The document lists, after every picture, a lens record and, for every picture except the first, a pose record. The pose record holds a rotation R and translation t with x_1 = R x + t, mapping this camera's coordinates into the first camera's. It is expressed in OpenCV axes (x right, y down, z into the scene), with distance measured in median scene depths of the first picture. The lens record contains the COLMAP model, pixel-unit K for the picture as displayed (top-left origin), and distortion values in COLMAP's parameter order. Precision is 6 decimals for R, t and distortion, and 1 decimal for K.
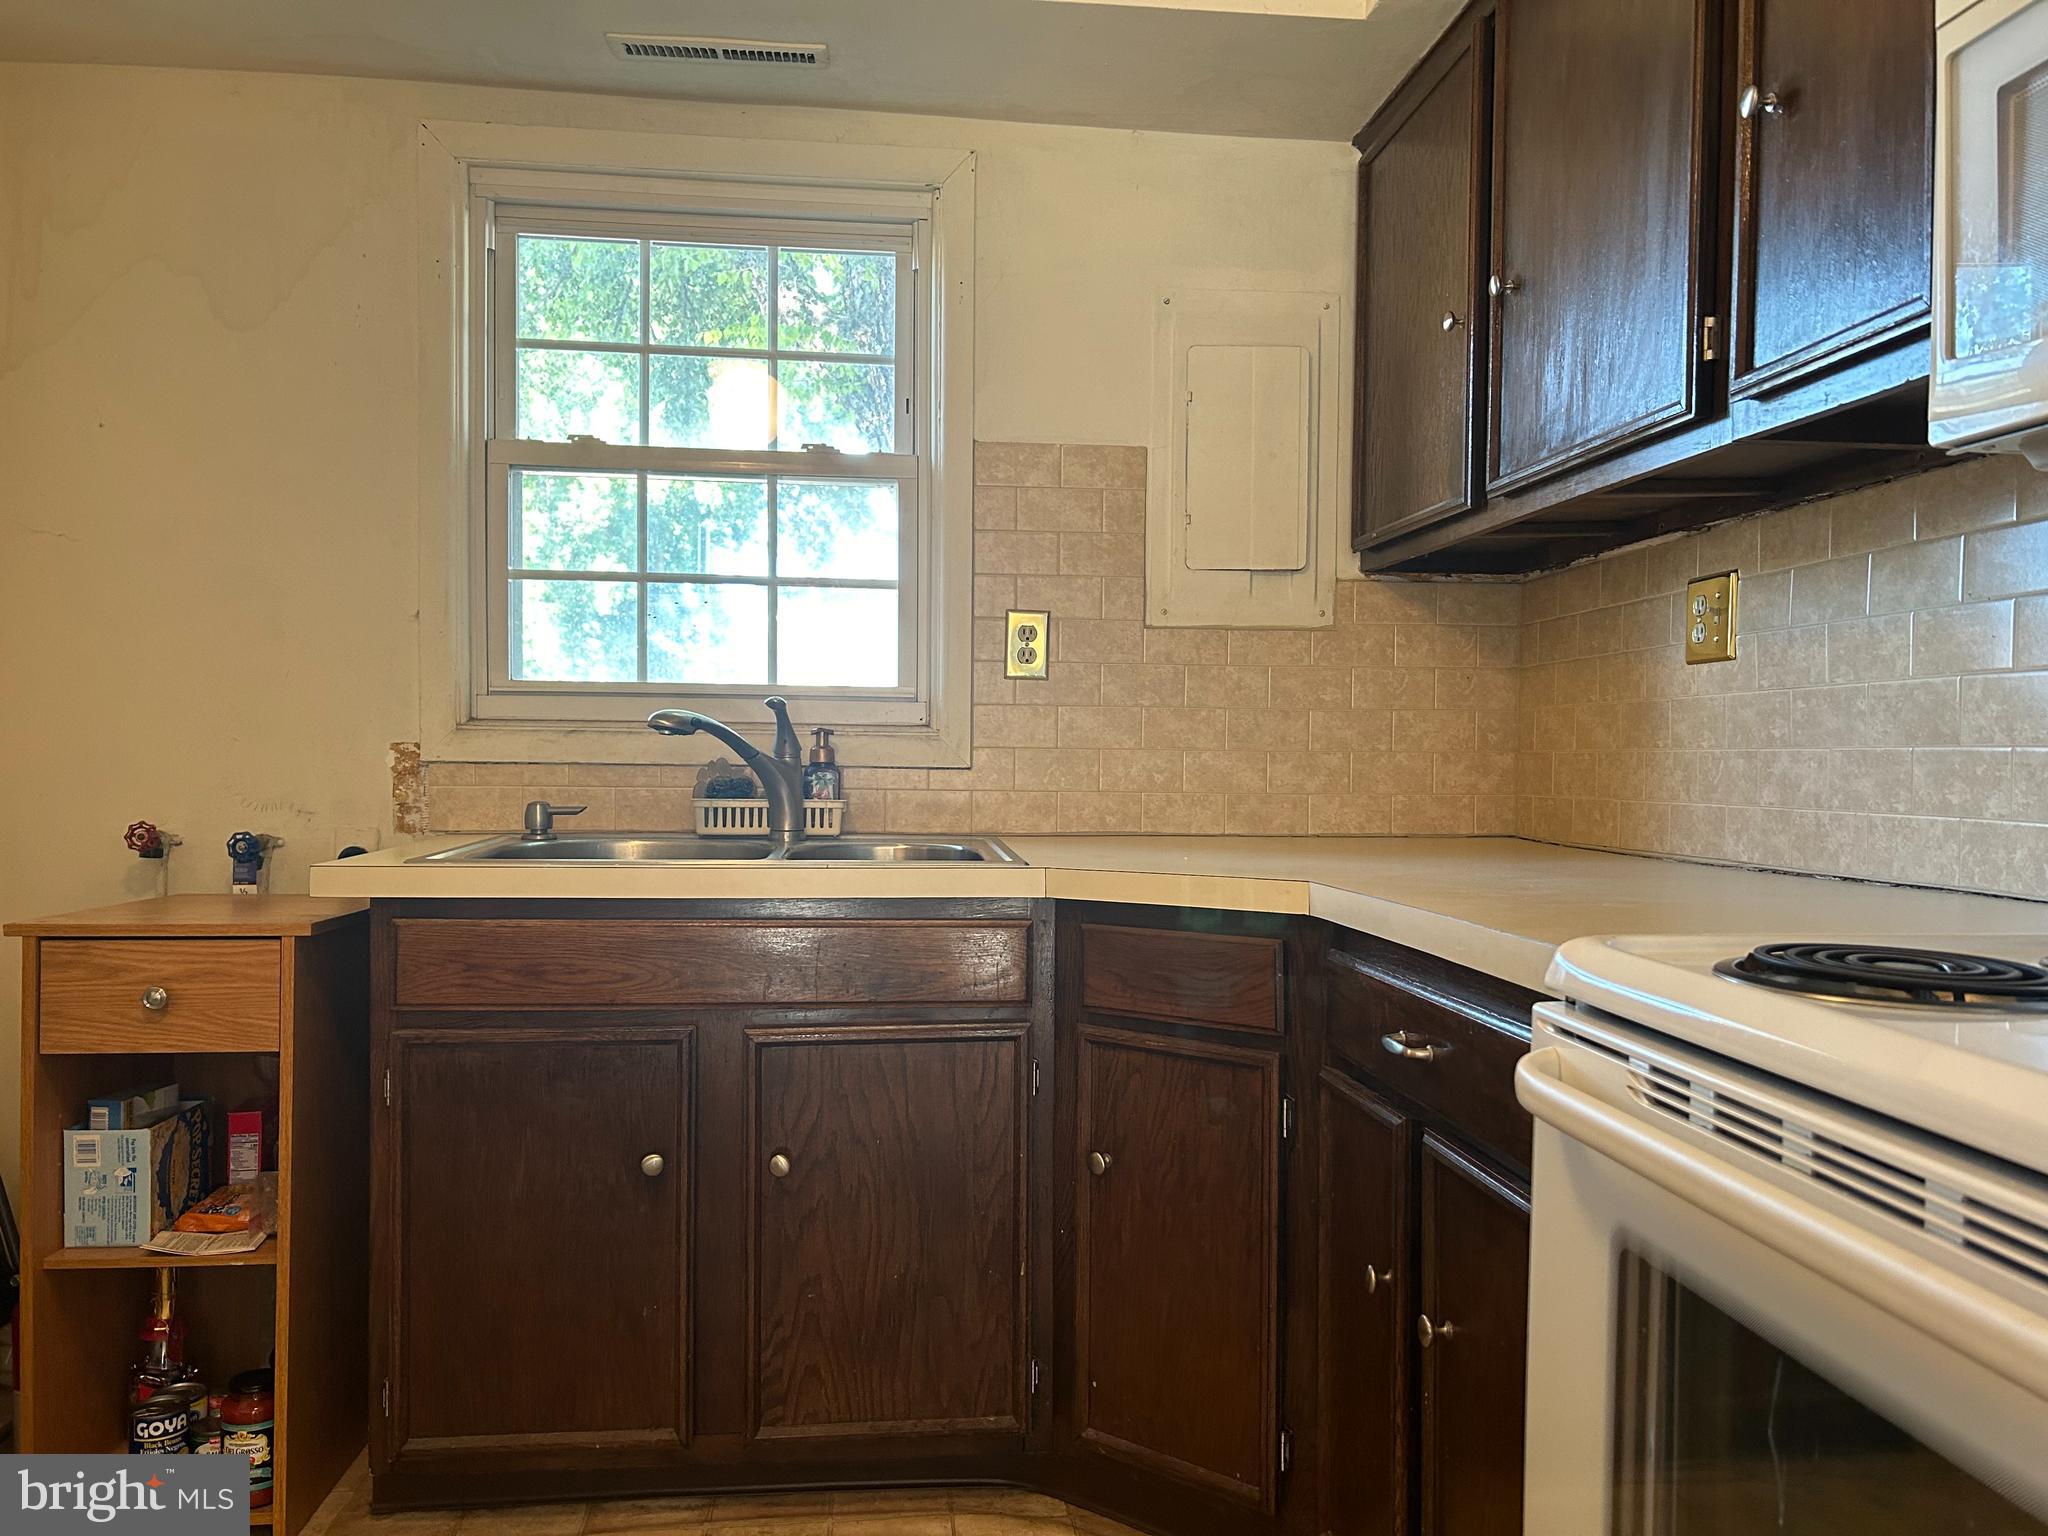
lens RADIAL K [[1531.0, 0, 1024.8], [0, 1531.0, 784.2], [0, 0, 1]] dist [0.066581, -0.100862]
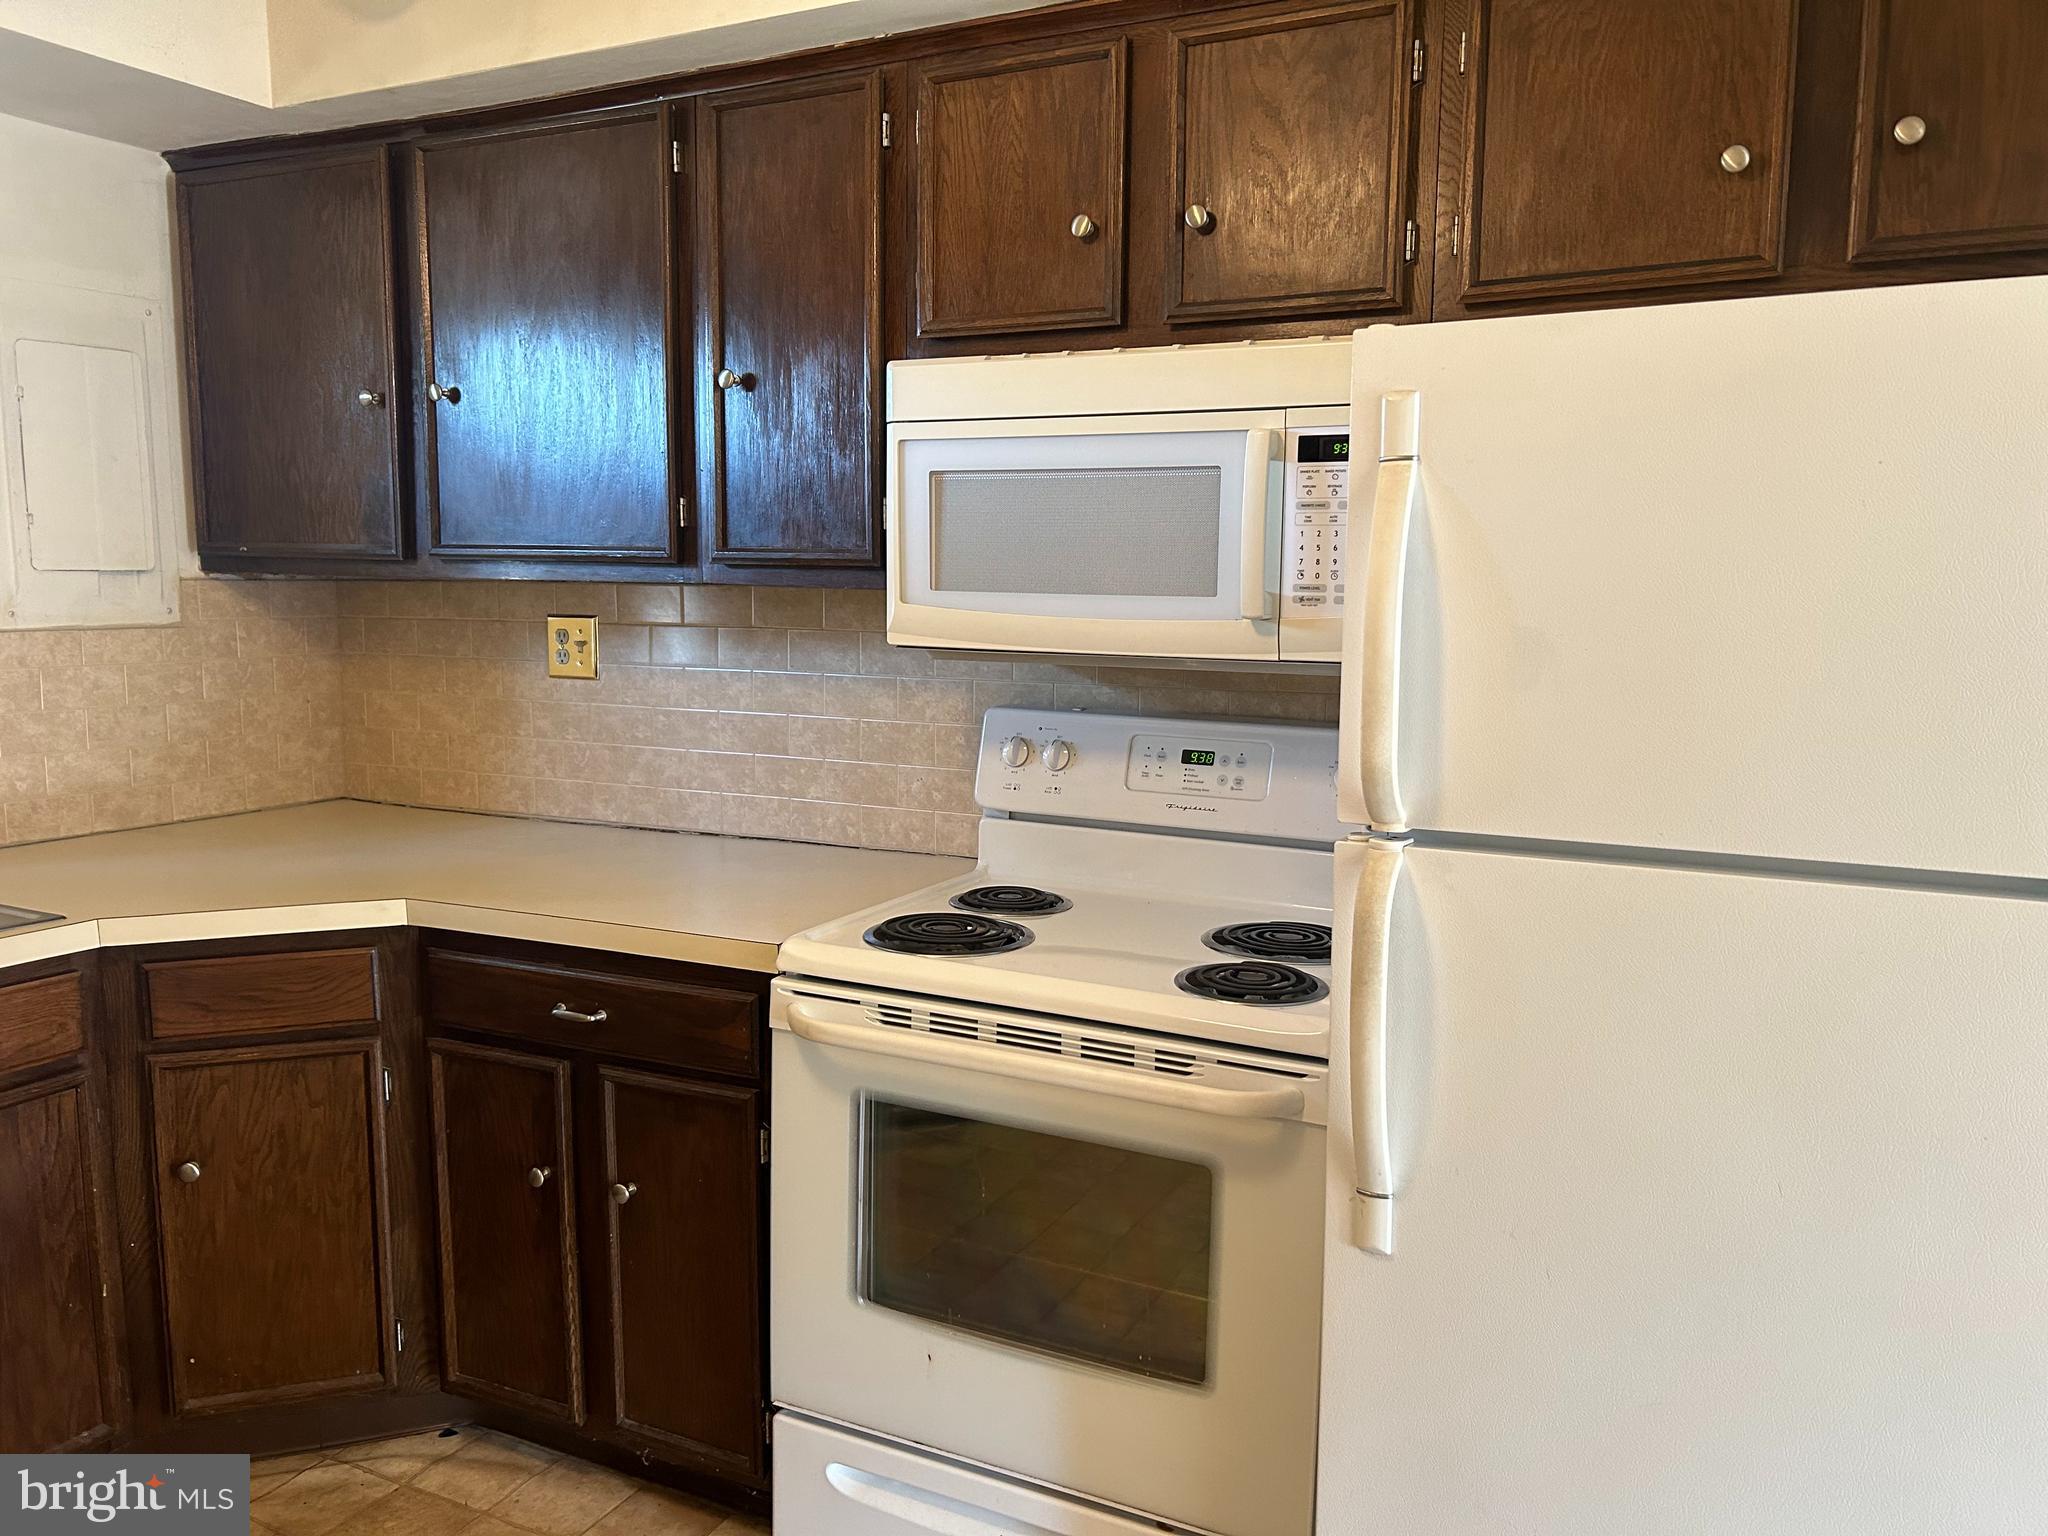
lens RADIAL K [[1531.0, 0, 1024.8], [0, 1531.0, 784.2], [0, 0, 1]] dist [0.066581, -0.100862]
pose [[0.538608, -0.115957, 0.834539, -0.473829], [0.013223, 0.991526, 0.129236, -0.150023], [-0.842452, -0.058573, 0.535577, -0.079370]]
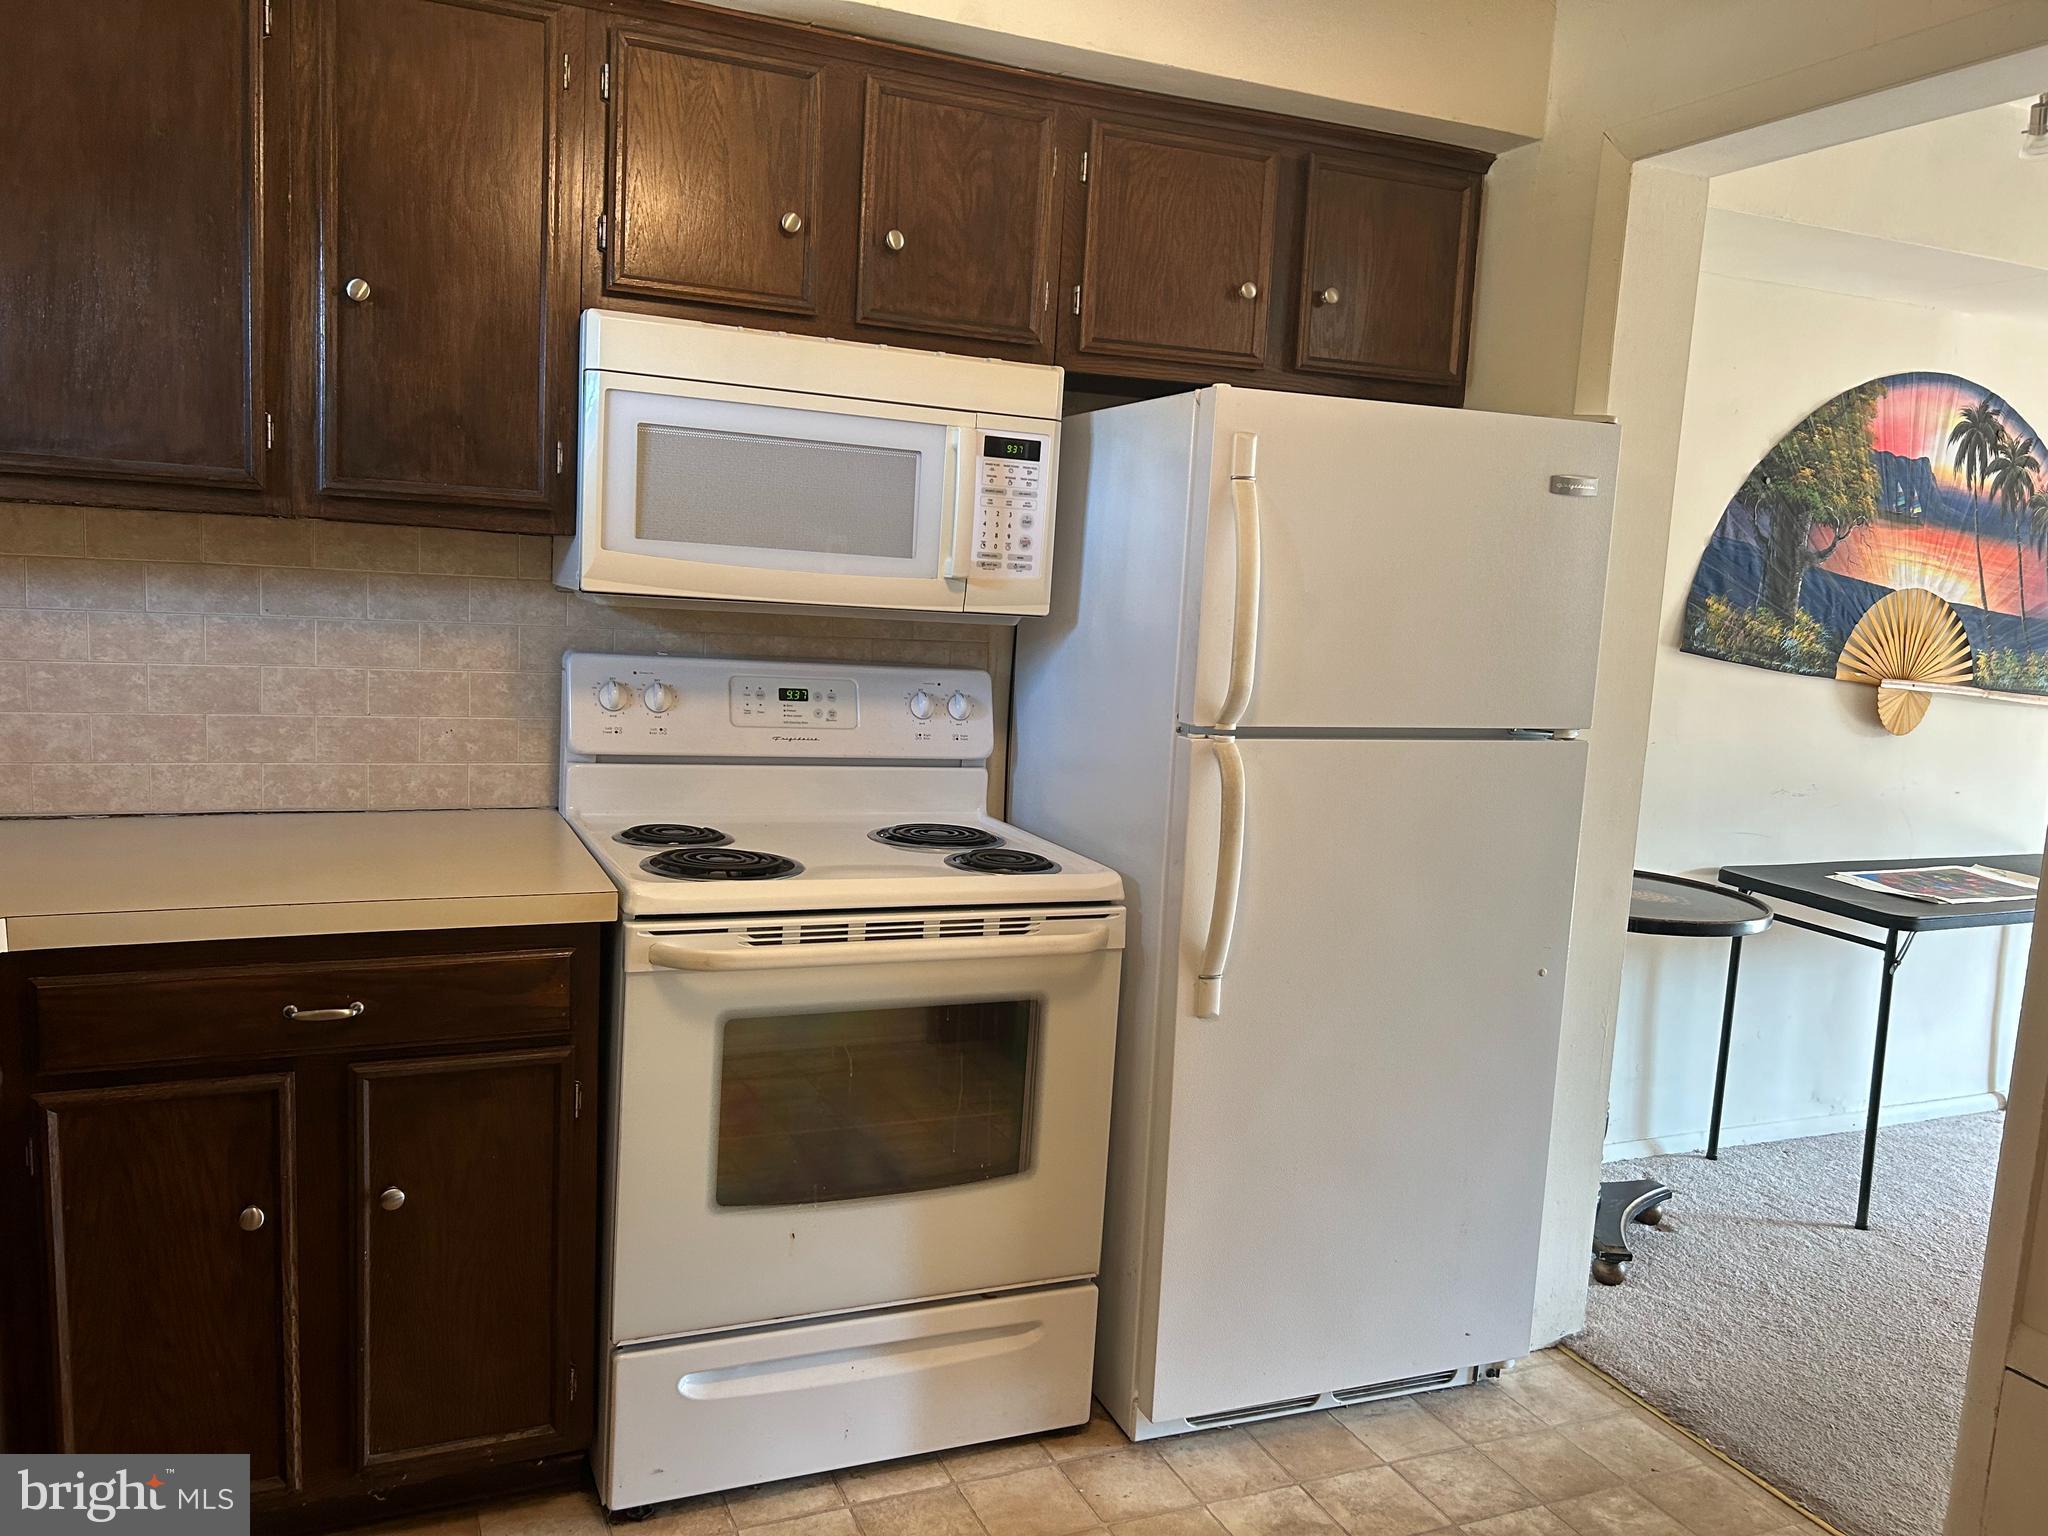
lens RADIAL K [[1566.4, 0, 1015.8], [0, 1566.4, 781.7], [0, 0, 1]] dist [0.076547, -0.105876]
pose [[-0.302780, -0.154340, 0.940481, -0.744134], [-0.038512, 0.987976, 0.149735, -0.154533], [-0.952282, 0.009117, -0.305083, 0.568481]]
